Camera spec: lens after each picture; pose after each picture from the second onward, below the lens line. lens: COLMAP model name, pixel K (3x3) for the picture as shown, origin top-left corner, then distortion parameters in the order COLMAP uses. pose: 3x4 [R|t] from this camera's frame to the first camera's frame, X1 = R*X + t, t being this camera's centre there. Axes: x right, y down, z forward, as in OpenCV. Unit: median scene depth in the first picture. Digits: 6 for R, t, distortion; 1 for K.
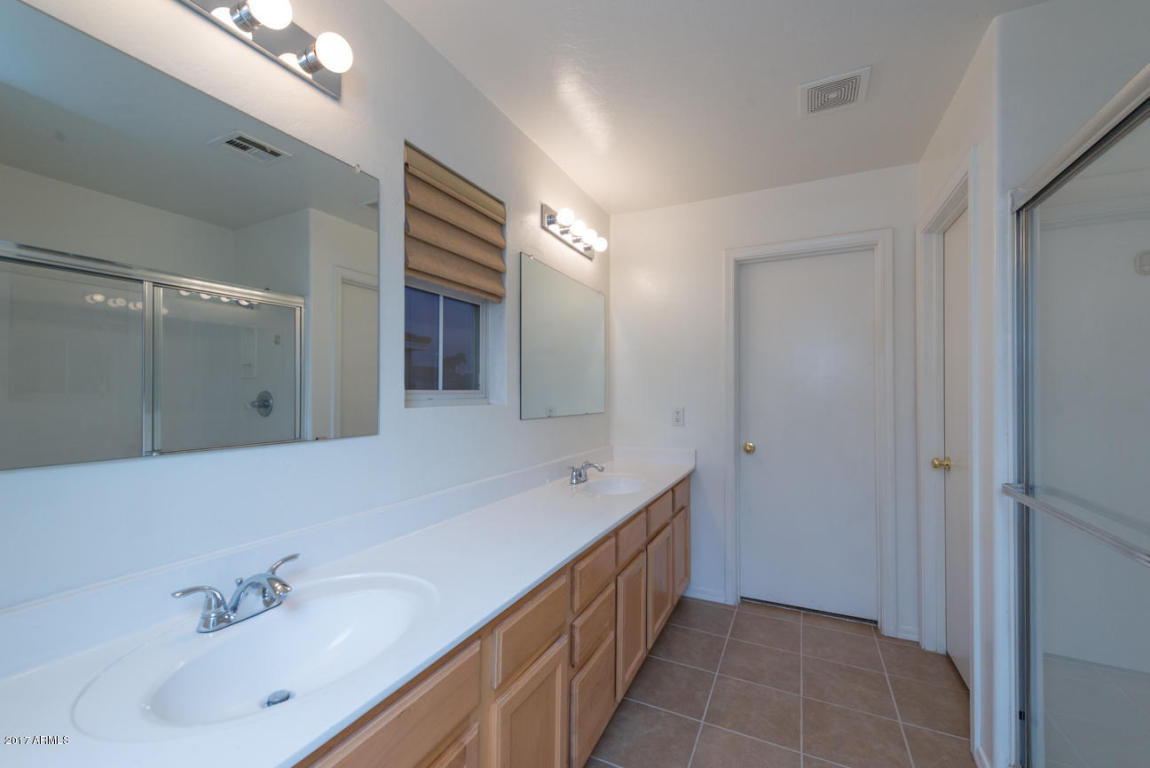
lens RADIAL K [[463.7, 0, 573.4], [0, 463.7, 388.7], [0, 0, 1]] dist [0.003054, -0.001478]
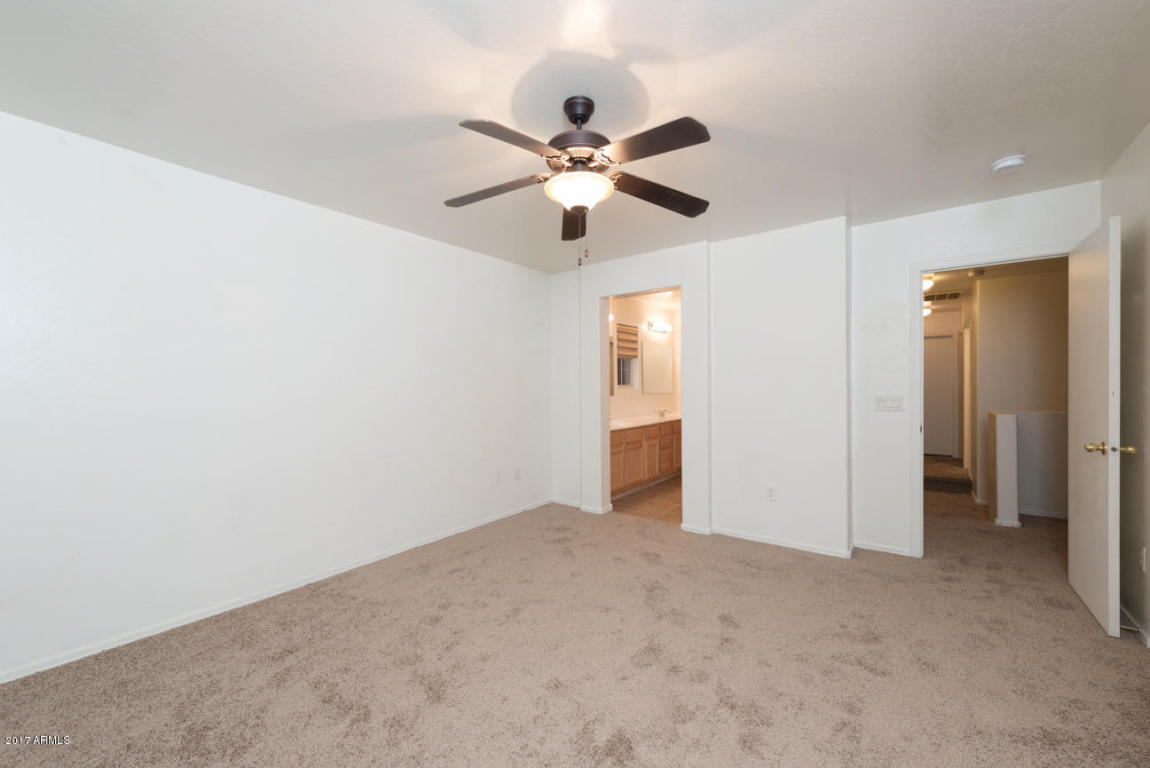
lens RADIAL K [[463.7, 0, 572.1], [0, 463.7, 386.3], [0, 0, 1]] dist [0.003054, -0.001478]
pose [[0.983508, -0.007478, -0.180710, -0.012934], [0.007941, 0.999967, 0.001840, 0.003217], [0.180690, -0.003244, 0.983535, -1.973868]]
